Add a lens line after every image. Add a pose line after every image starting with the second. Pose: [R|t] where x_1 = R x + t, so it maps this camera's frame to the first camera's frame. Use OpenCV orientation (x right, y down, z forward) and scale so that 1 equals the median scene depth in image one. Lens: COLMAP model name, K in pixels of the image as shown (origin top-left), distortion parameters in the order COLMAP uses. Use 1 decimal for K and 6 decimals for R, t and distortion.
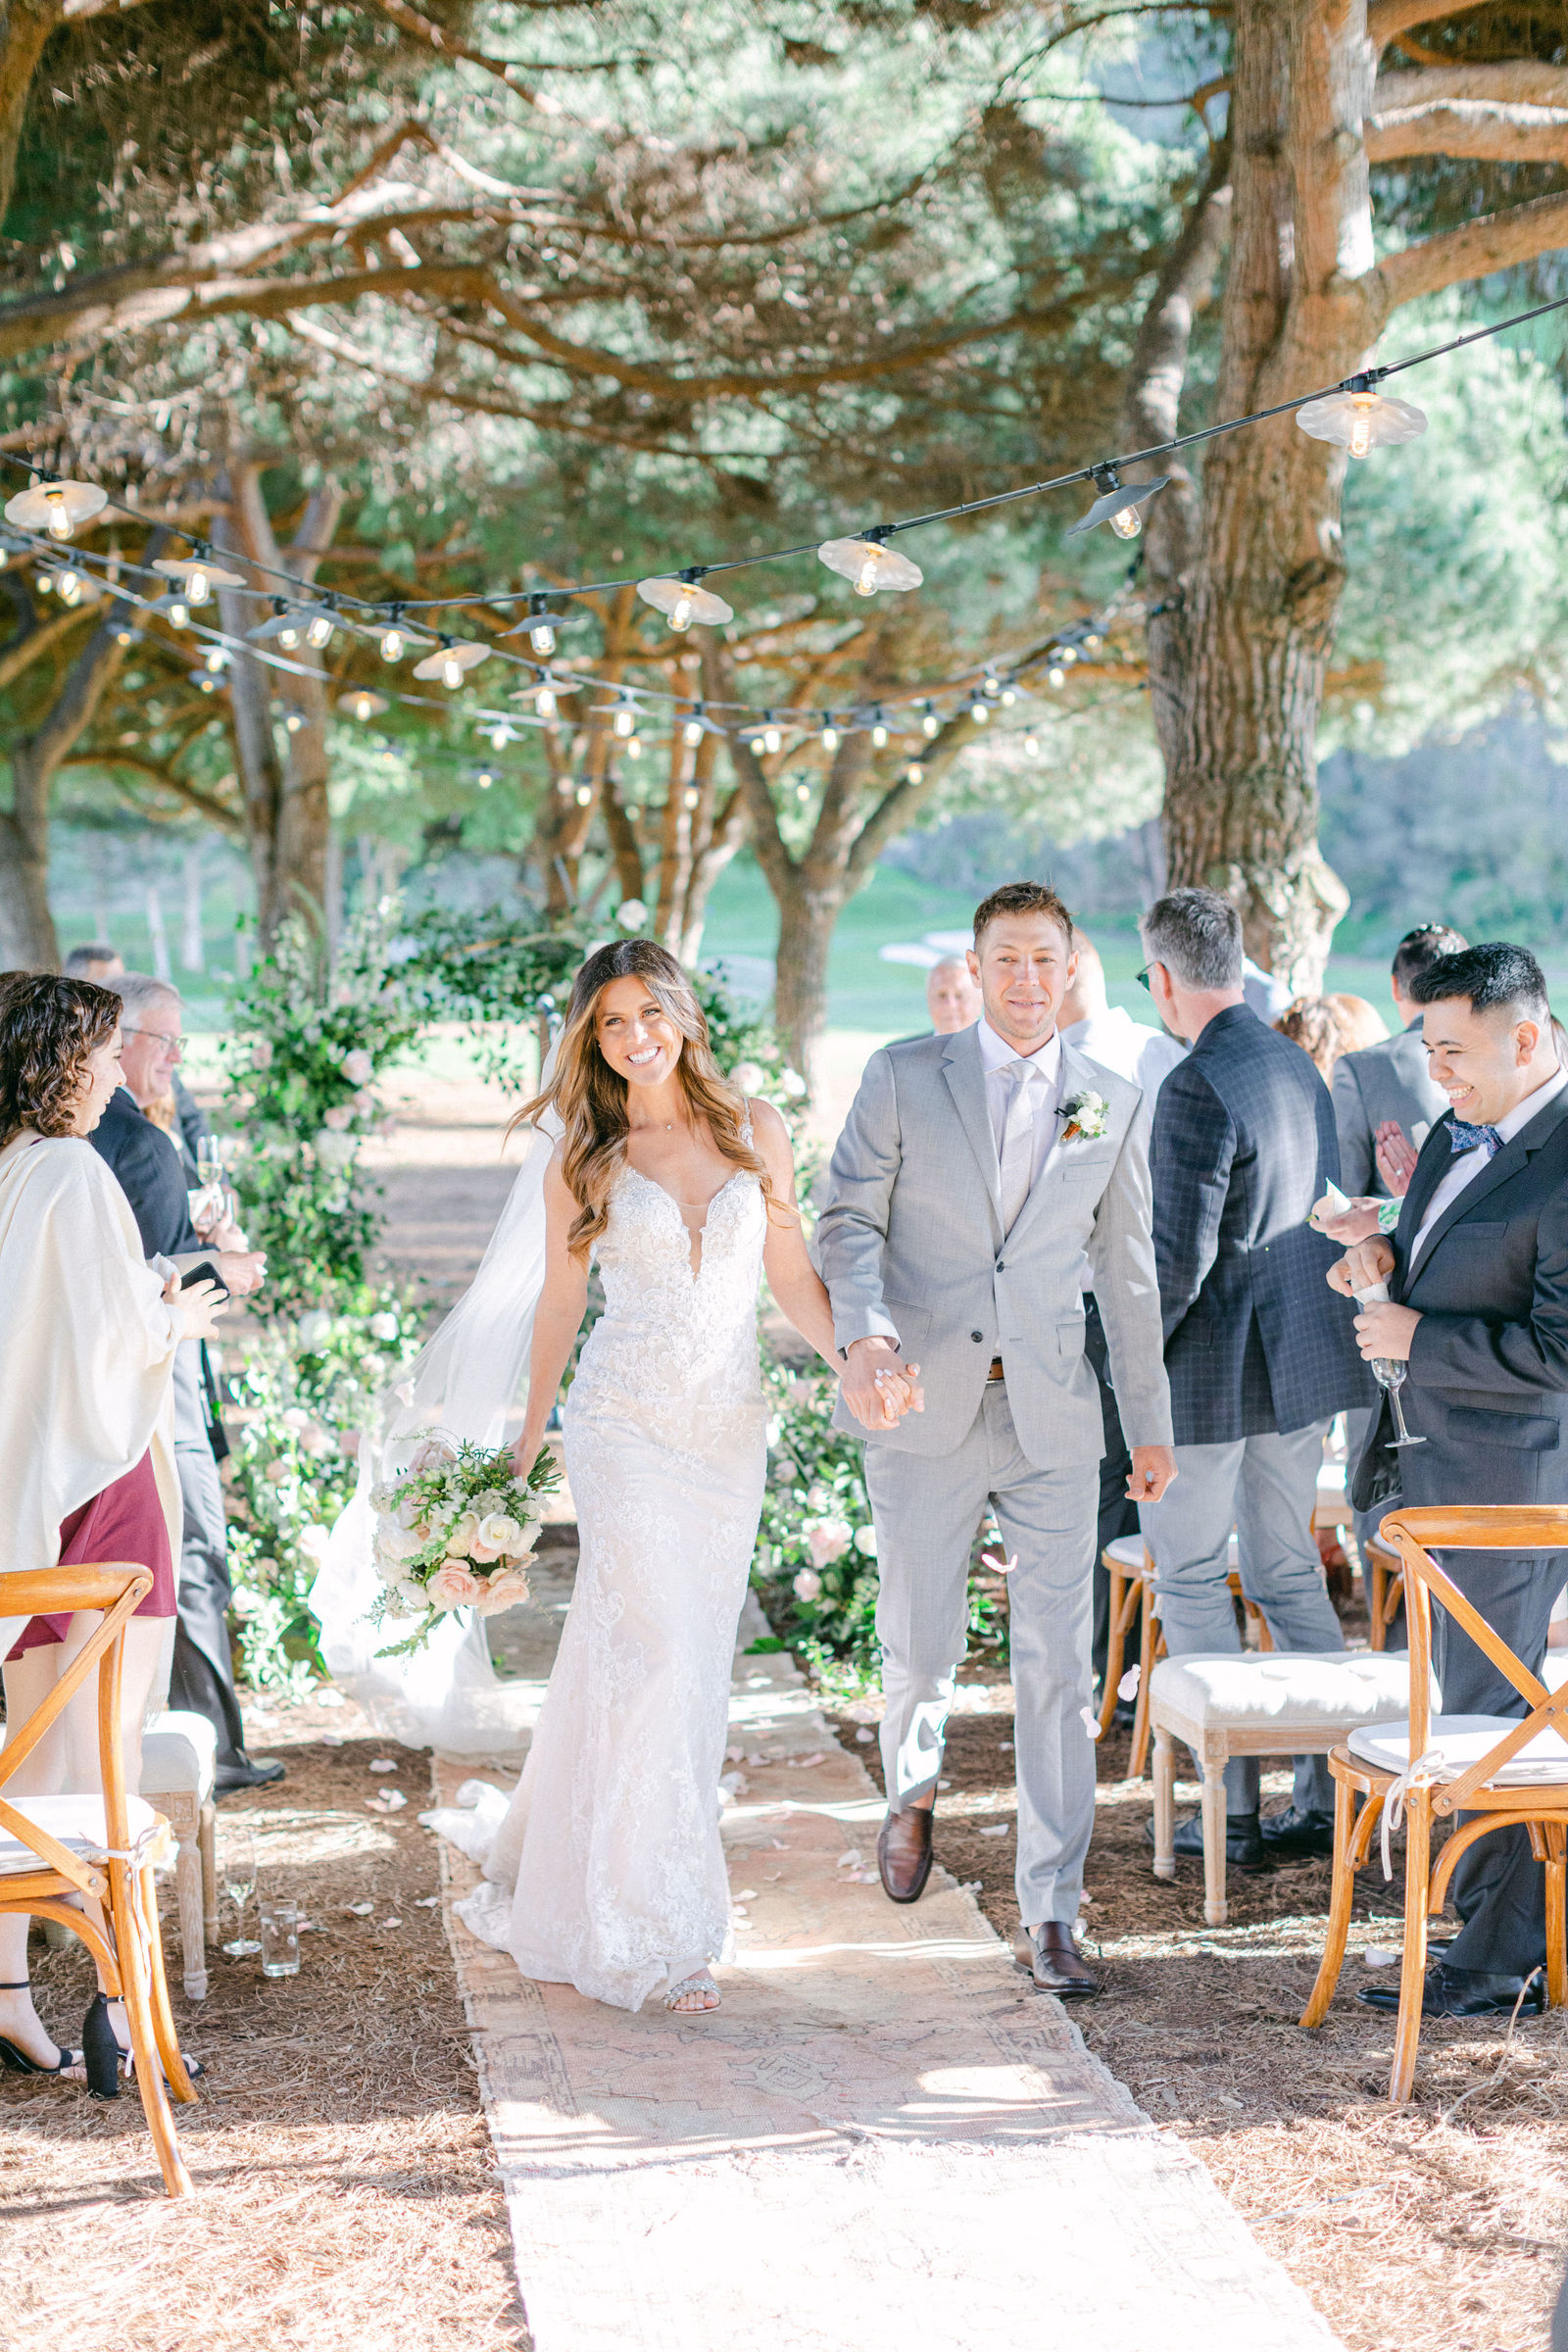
lens RADIAL K [[3553.0, 0, 799.4], [0, 3553.0, 1200.0], [0, 0, 1]] dist [0.042270, 0.000000]
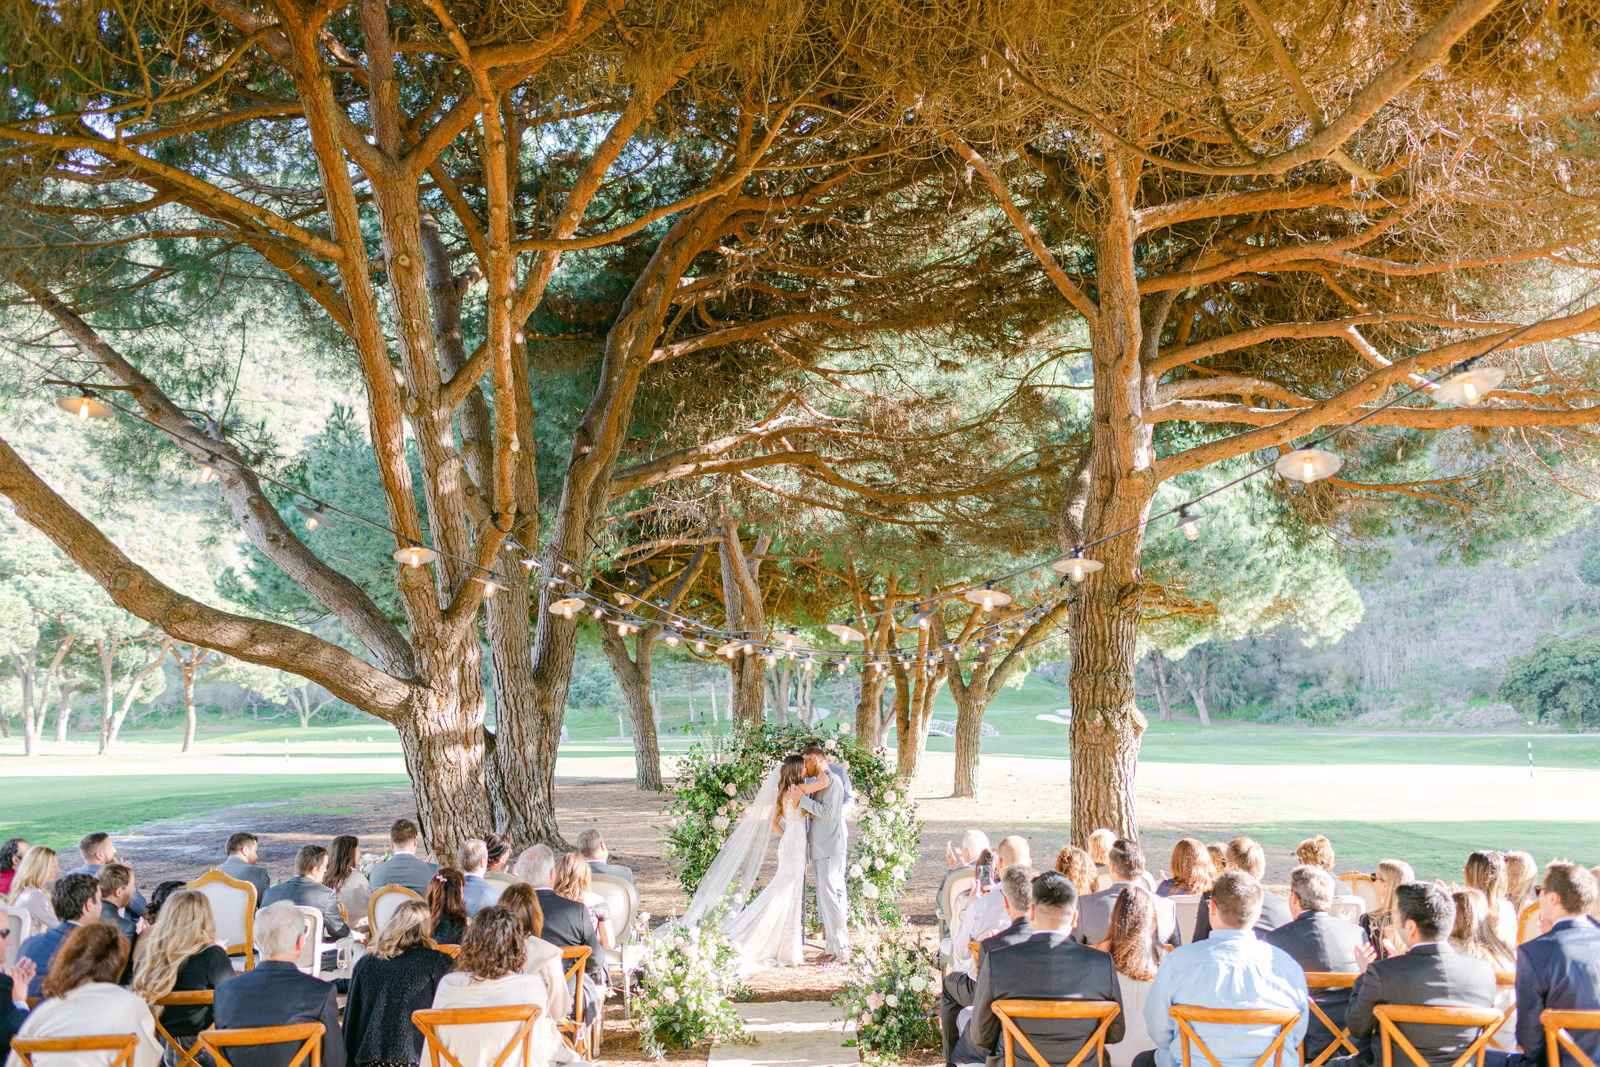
lens RADIAL K [[1590.1, 0, 792.3], [0, 1590.1, 518.6], [0, 0, 1]] dist [0.015115, 0.000000]
pose [[0.991167, -0.004910, -0.132529, 0.040591], [-0.020336, 0.981869, -0.188467, -0.009436], [0.131051, 0.189497, 0.973096, -0.062066]]
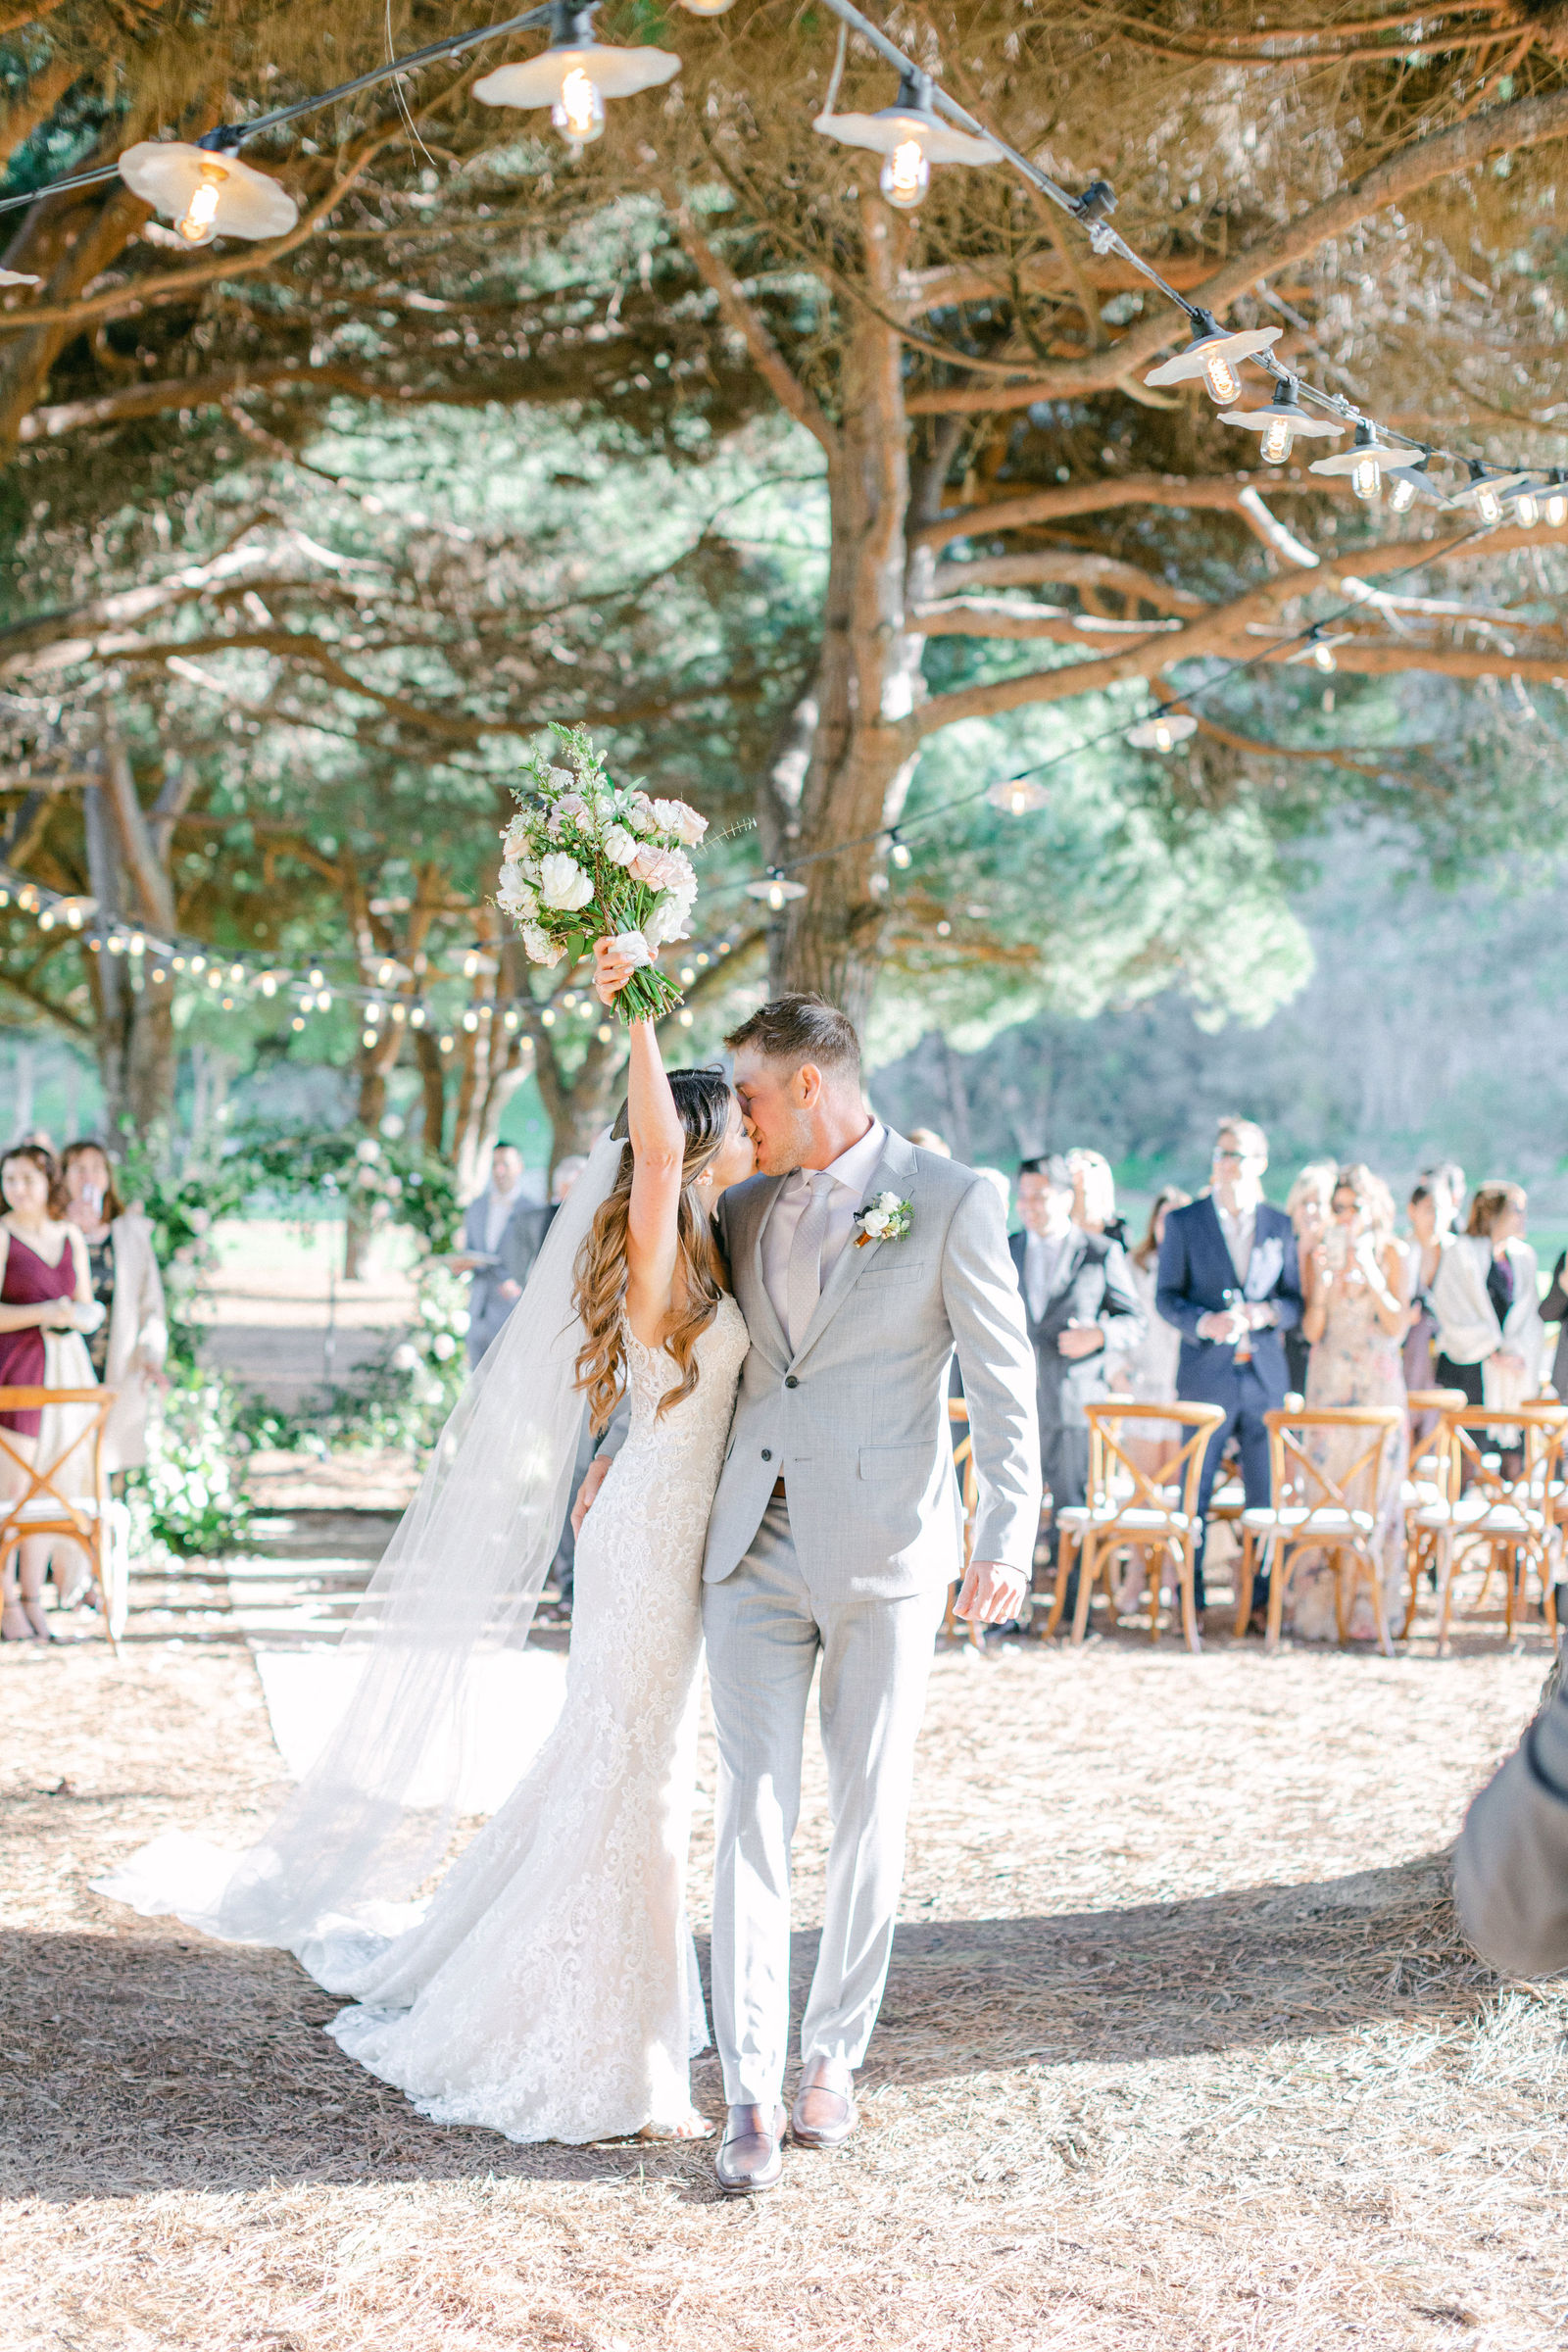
lens RADIAL K [[3553.0, 0, 801.8], [0, 3553.0, 1230.0], [0, 0, 1]] dist [0.042270, 0.000000]
pose [[0.998105, 0.036276, 0.049703, 0.032906], [-0.033558, 0.997951, -0.054472, 0.024137], [-0.051578, 0.052701, 0.997277, -0.306850]]
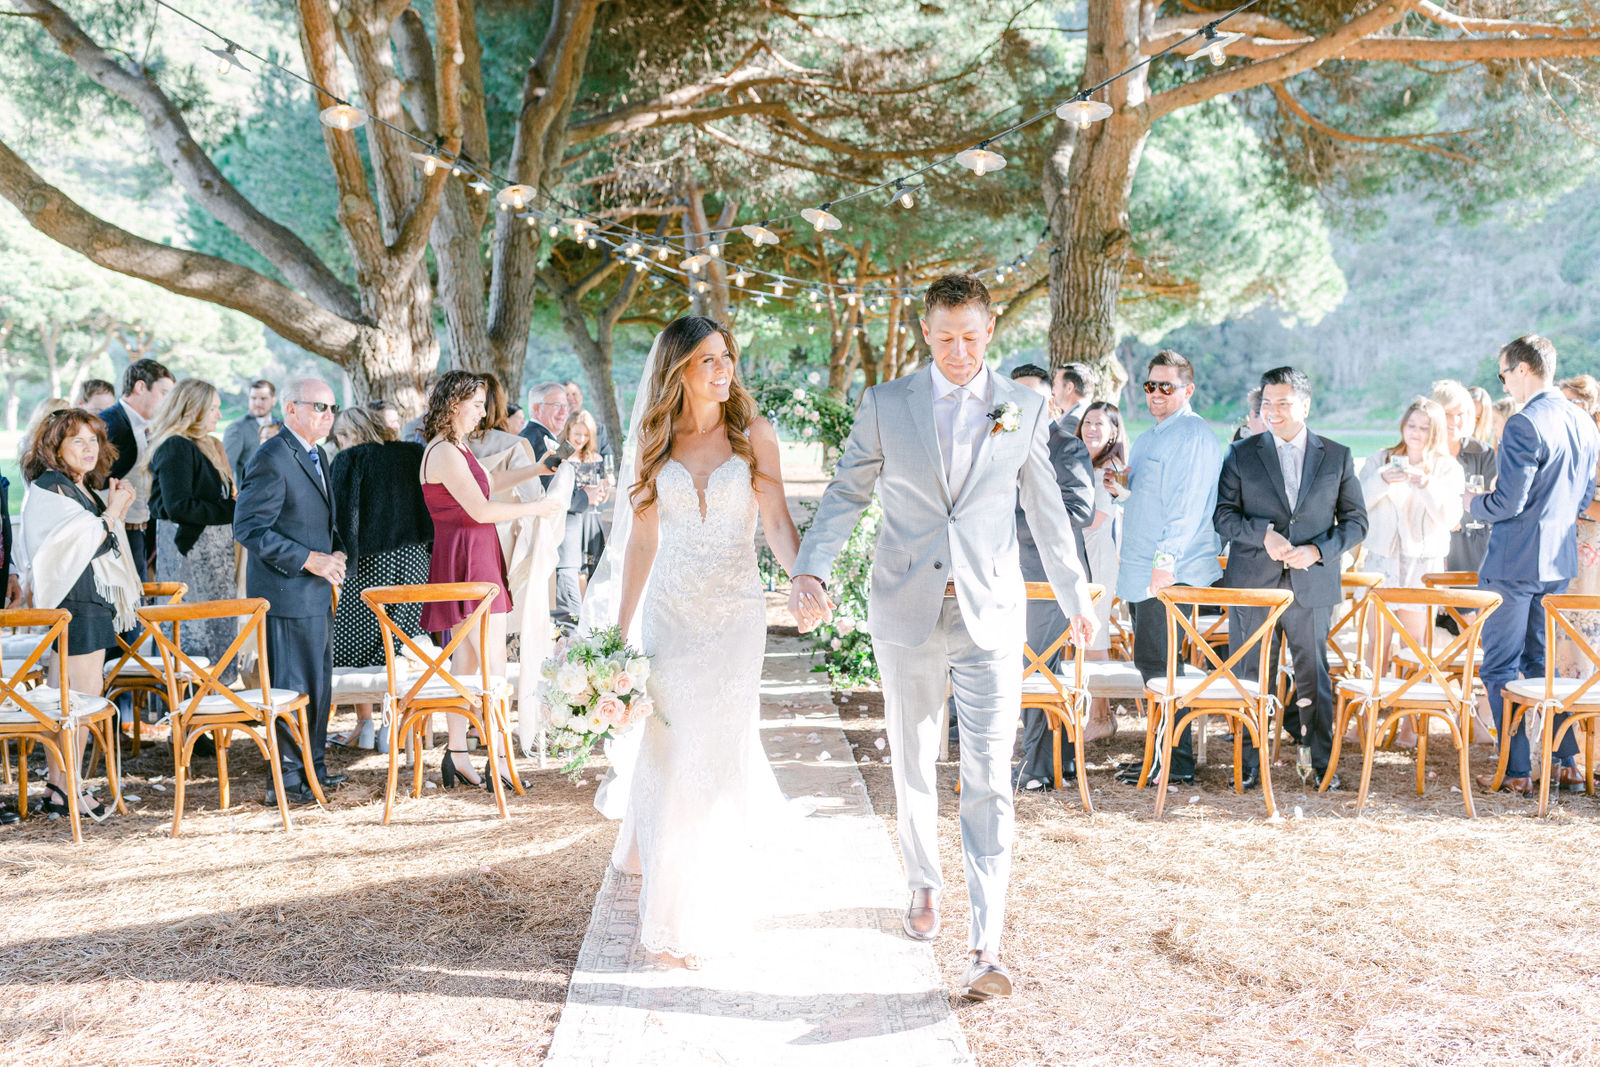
lens RADIAL K [[1609.9, 0, 793.5], [0, 1609.9, 544.4], [0, 0, 1]] dist [0.017618, 0.000000]
pose [[0.993785, 0.027344, -0.107910, 0.036979], [-0.026203, 0.999585, 0.011974, 0.011252], [0.108192, -0.009072, 0.994089, -0.040121]]
